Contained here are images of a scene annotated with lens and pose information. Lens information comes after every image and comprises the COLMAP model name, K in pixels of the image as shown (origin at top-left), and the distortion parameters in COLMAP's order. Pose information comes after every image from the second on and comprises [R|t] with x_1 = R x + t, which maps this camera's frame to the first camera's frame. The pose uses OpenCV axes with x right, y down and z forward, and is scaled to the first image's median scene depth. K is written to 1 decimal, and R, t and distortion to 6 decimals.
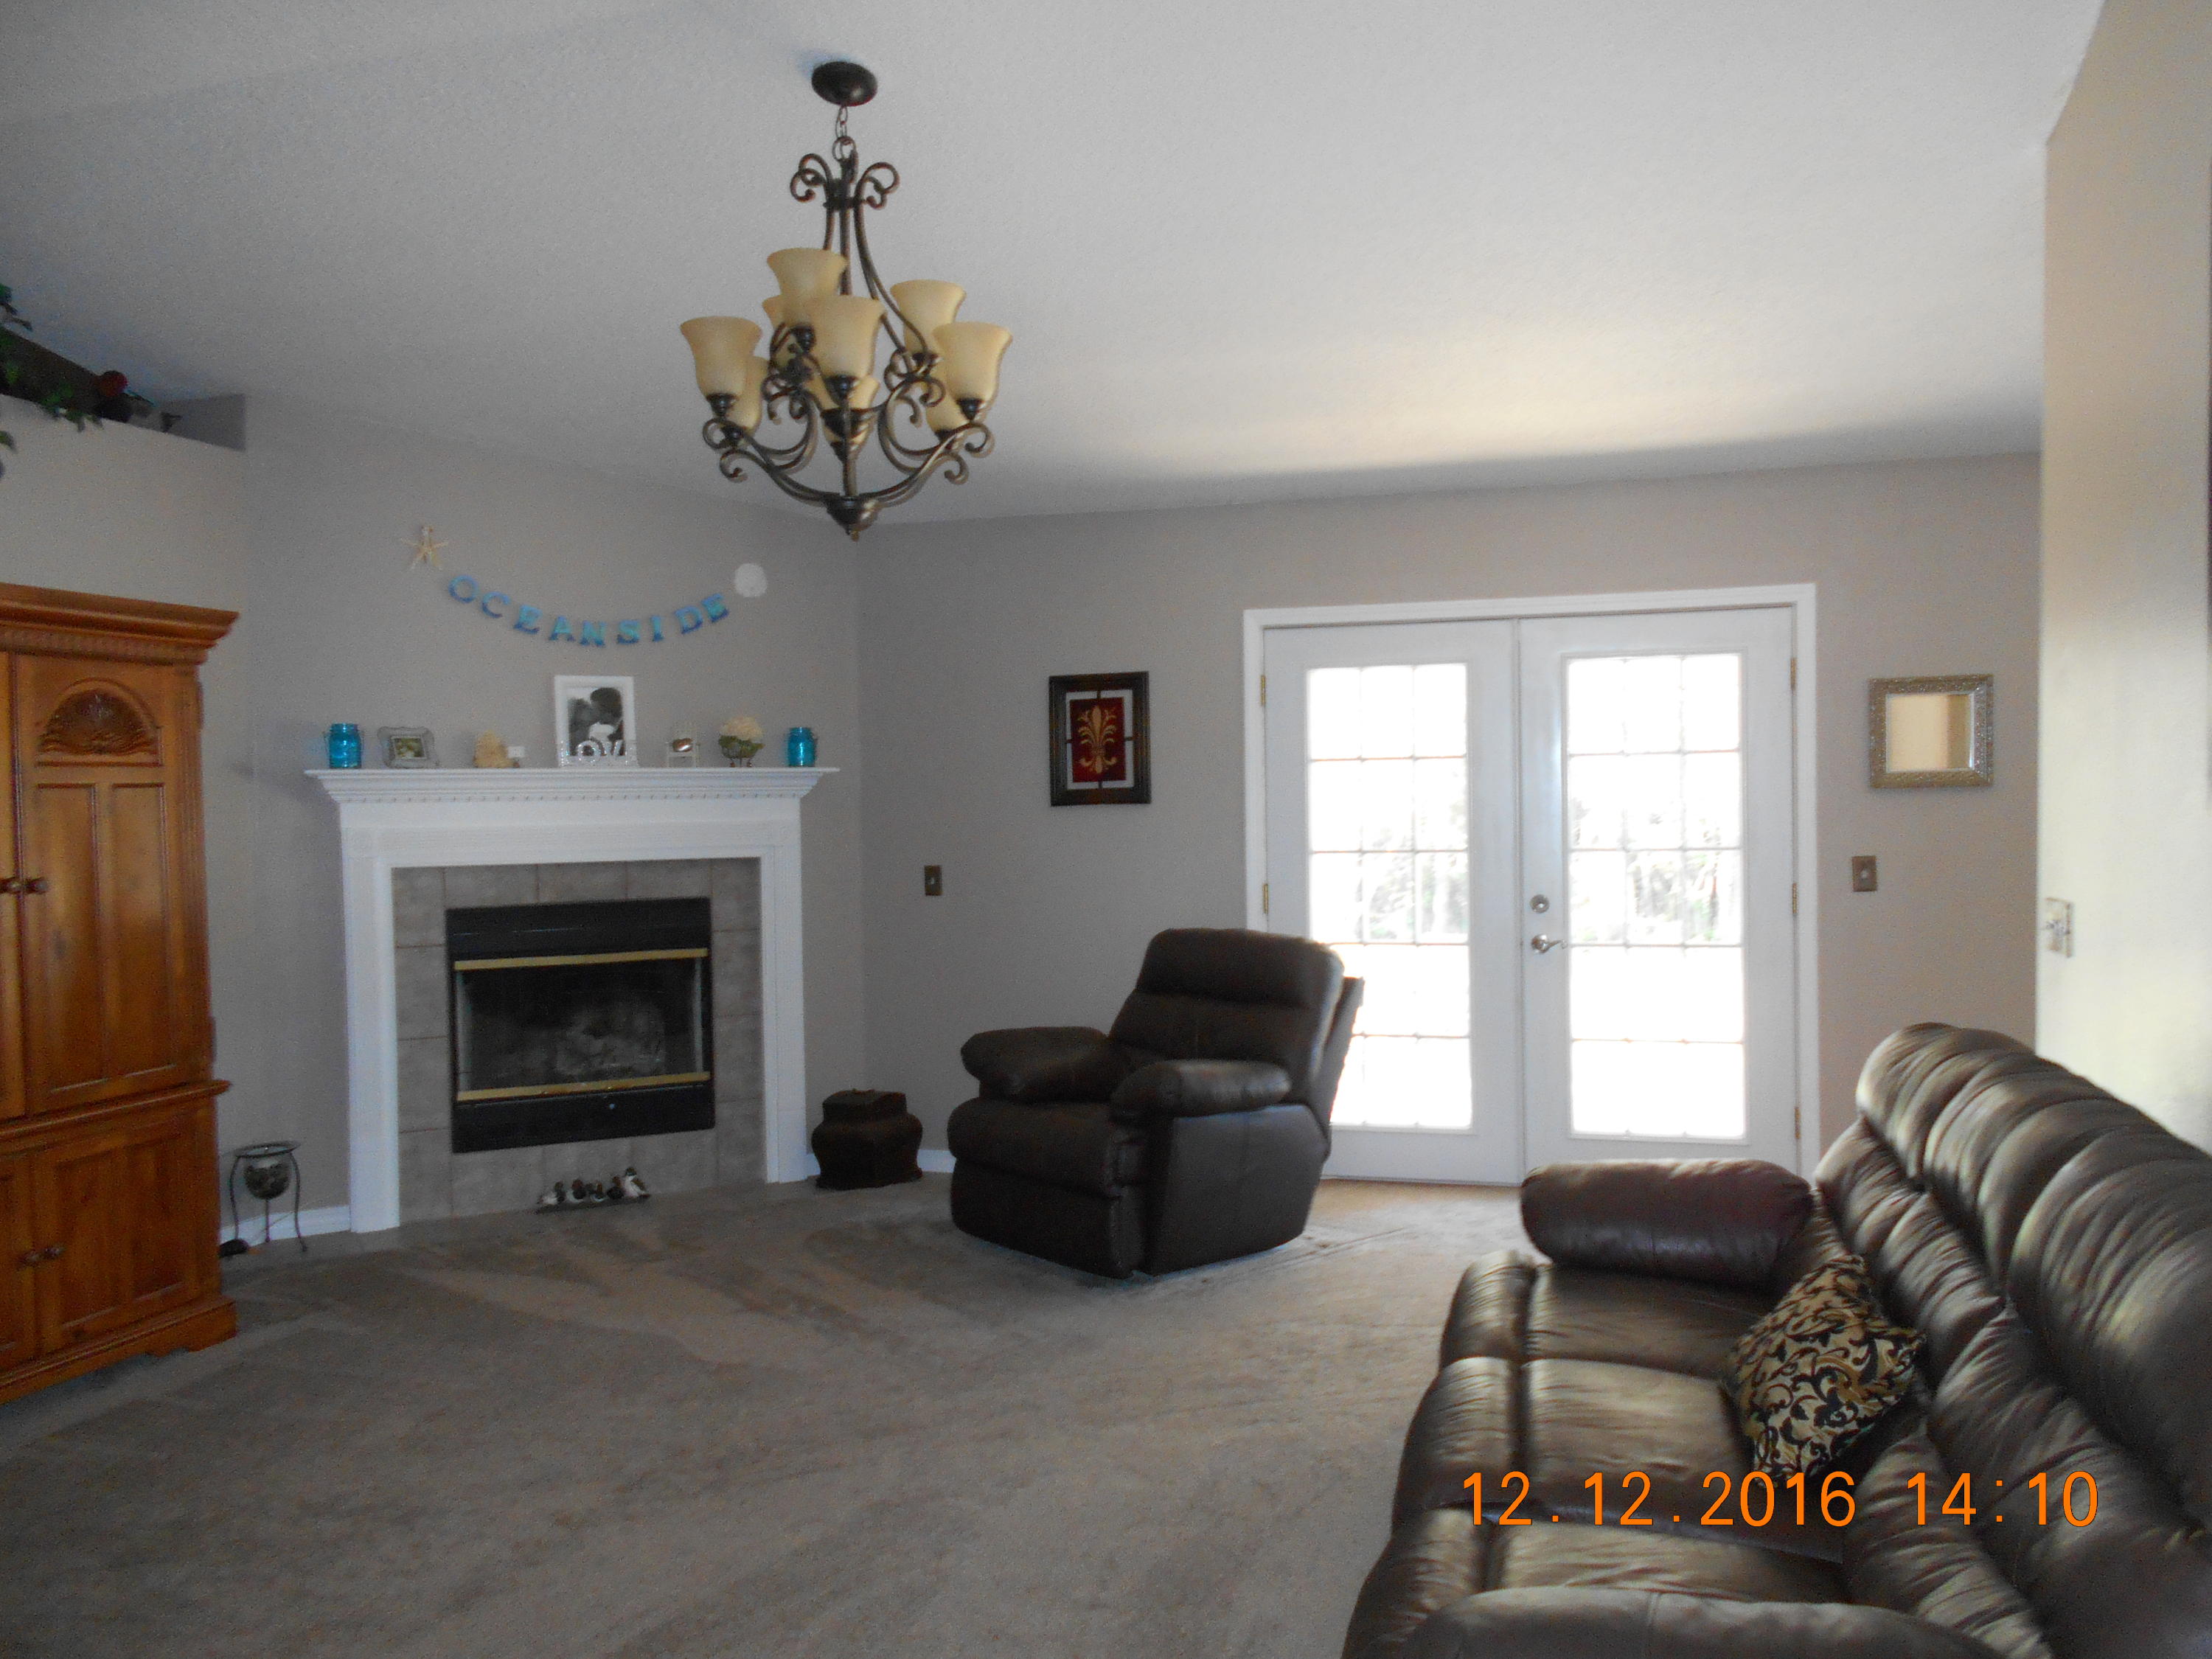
lens RADIAL K [[1747.0, 0, 1109.1], [0, 1747.0, 822.2], [0, 0, 1]] dist [-0.052493, 0.008156]
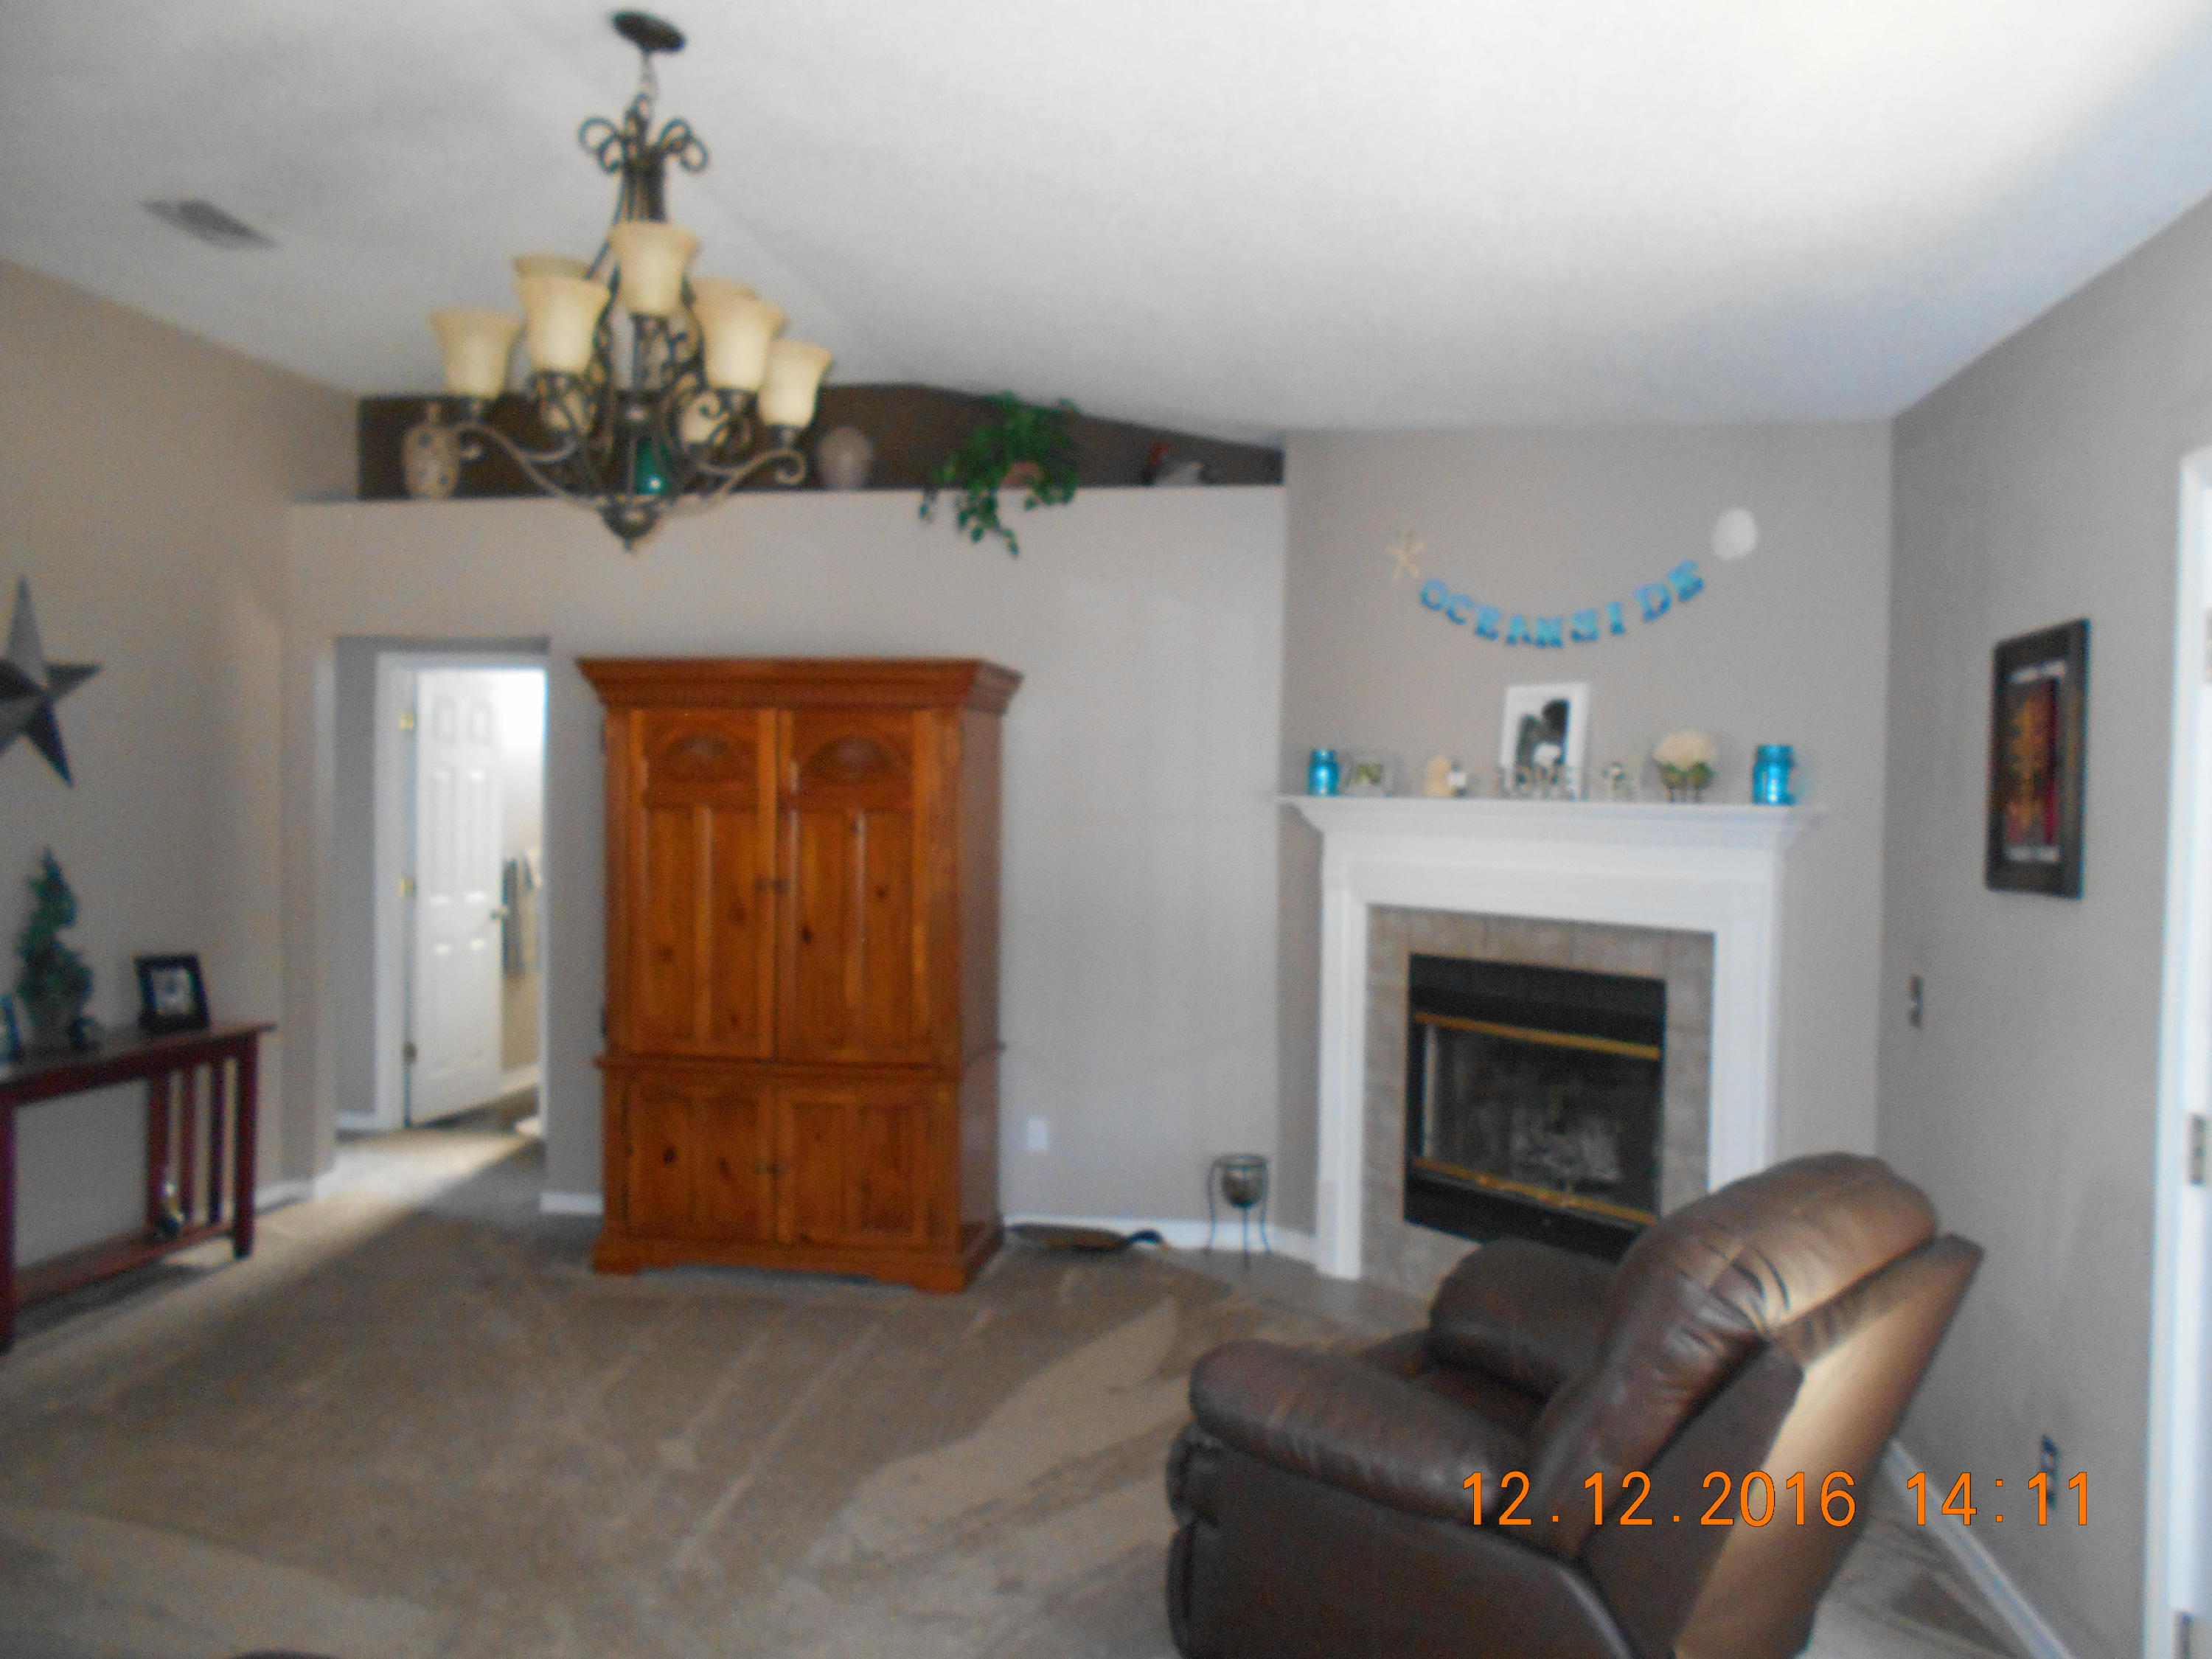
lens RADIAL K [[1688.5, 0, 1106.0], [0, 1688.5, 829.5], [0, 0, 1]] dist [0.001515, 0.014858]
pose [[0.134439, 0.039566, -0.990132, 0.454369], [-0.026082, 0.998998, 0.036379, -0.040901], [0.990579, 0.020934, 0.135336, 0.702427]]
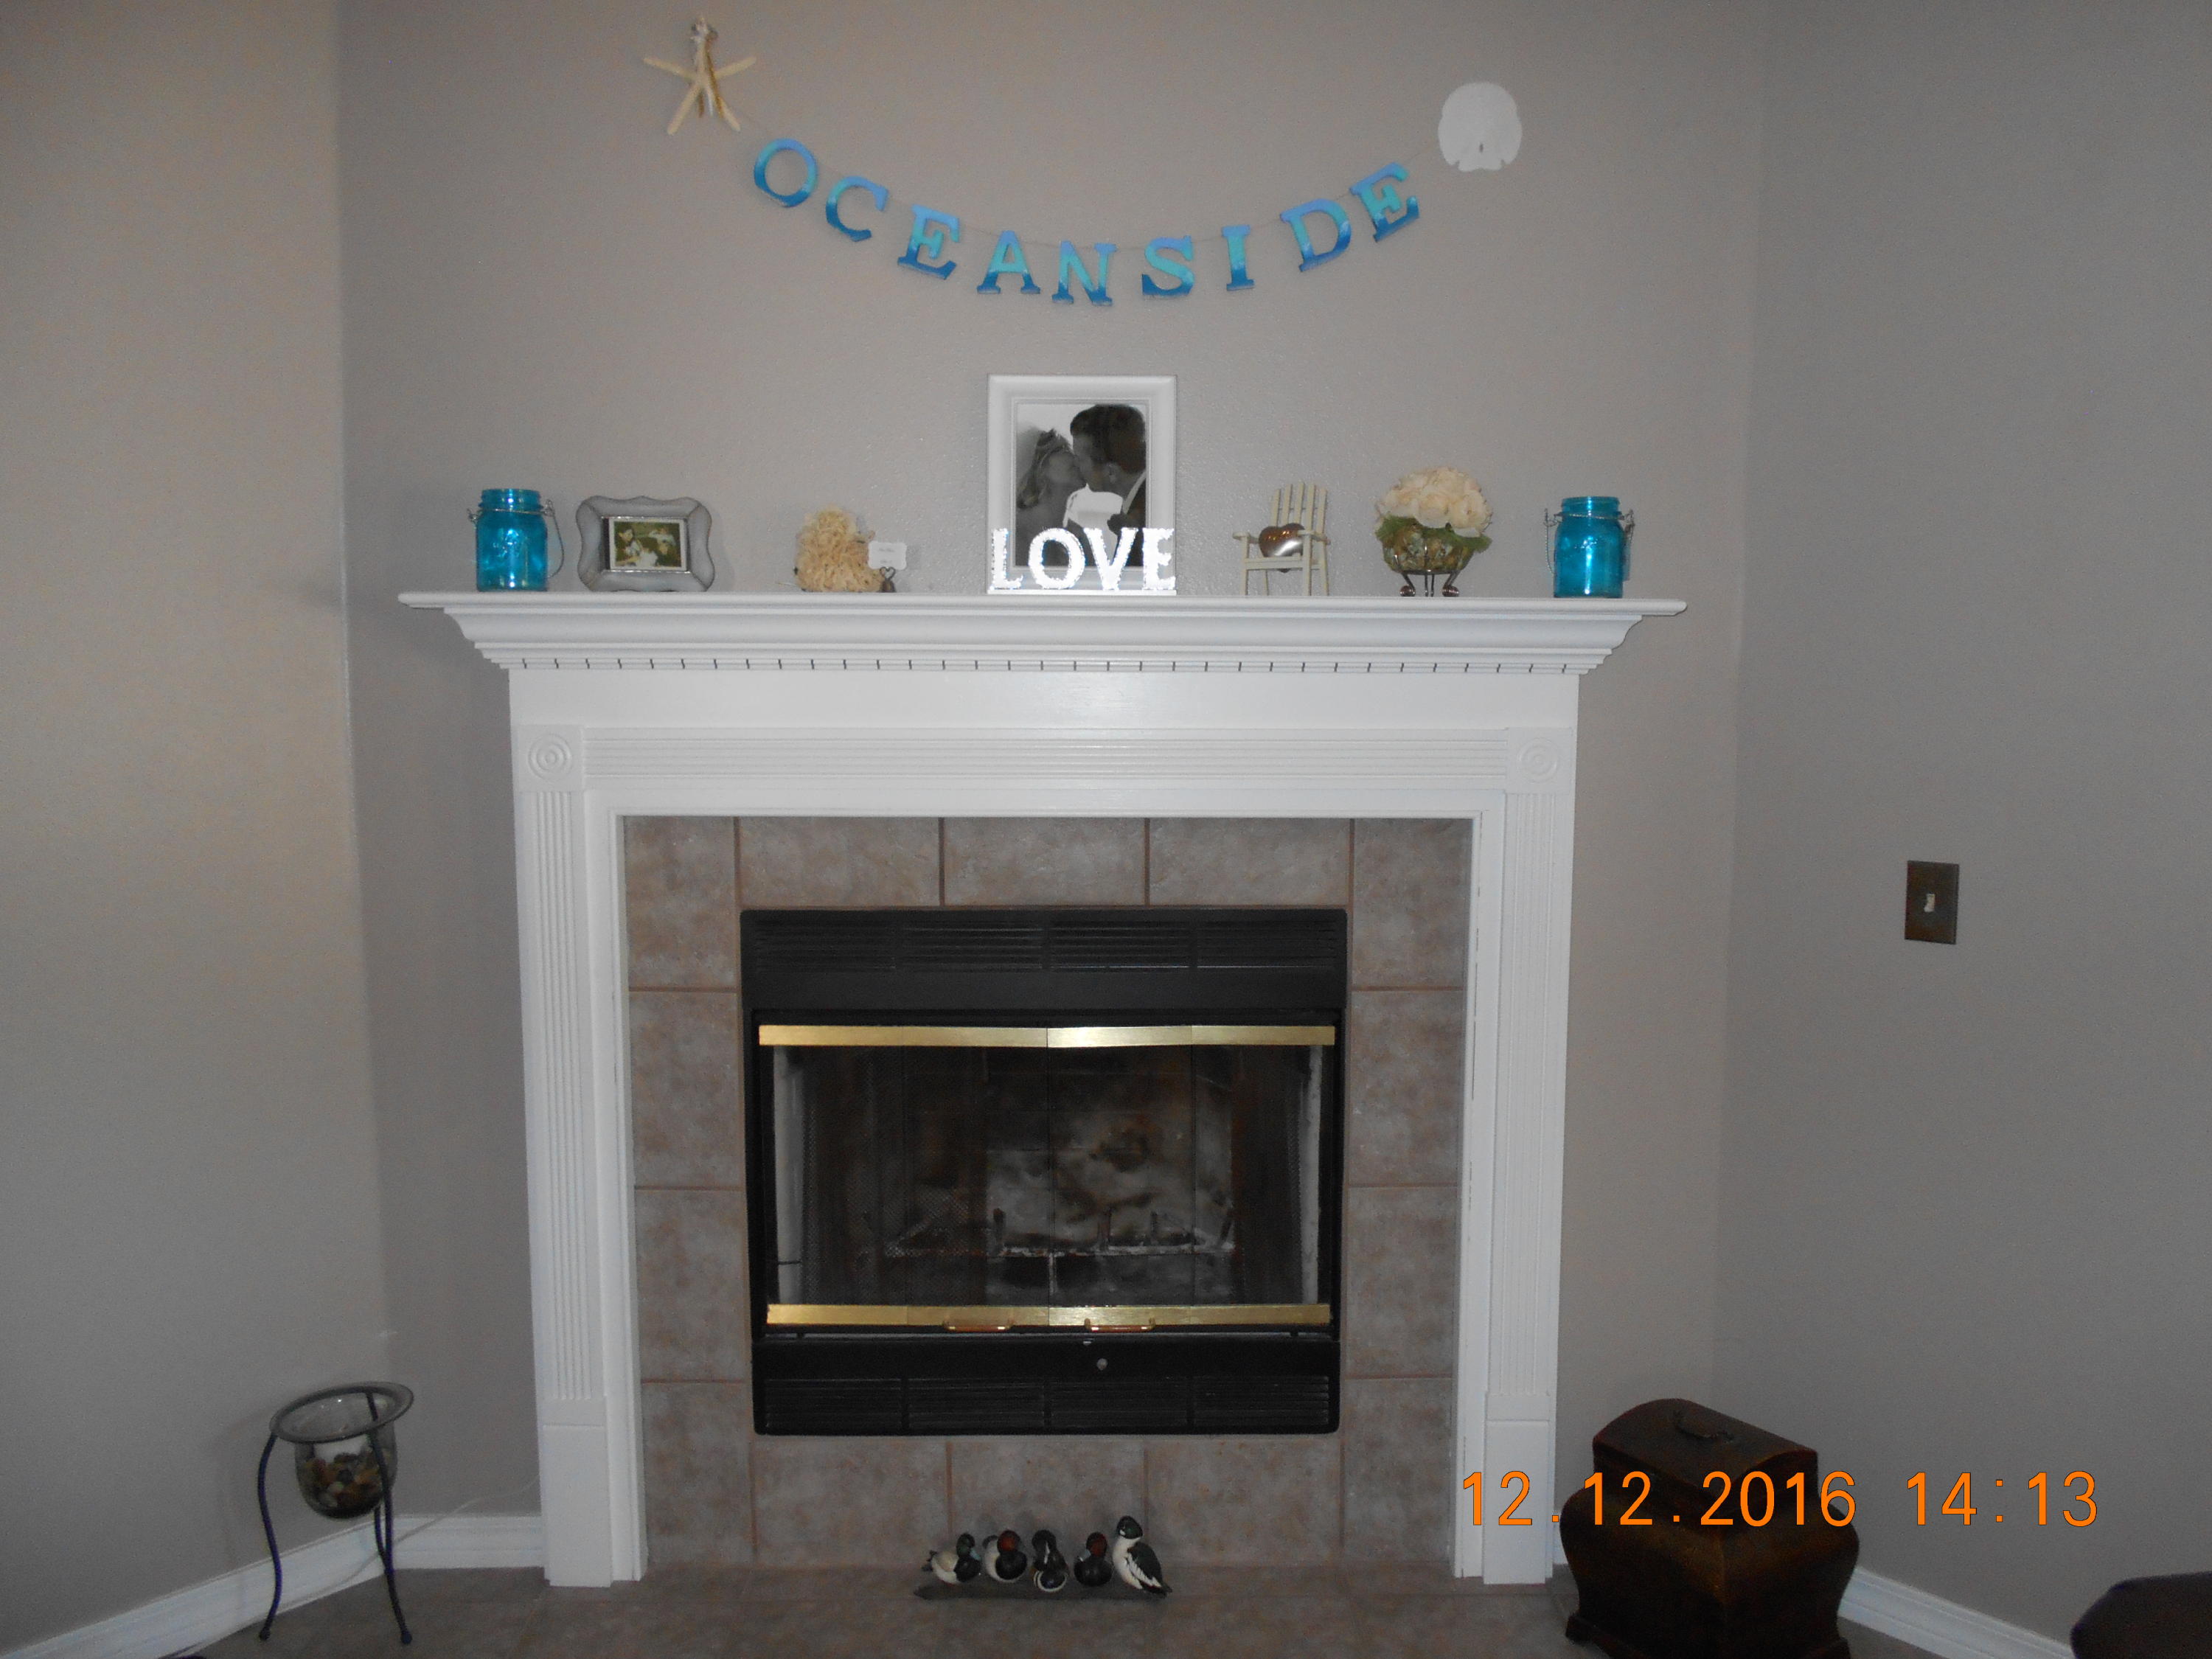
lens RADIAL K [[1714.1, 0, 1085.0], [0, 1714.1, 825.2], [0, 0, 1]] dist [-0.016287, 0.005522]
pose [[0.877909, 0.064640, -0.474443, -0.093747], [-0.024023, 0.995544, 0.091185, -0.013694], [0.478224, -0.068654, 0.875551, 0.637228]]
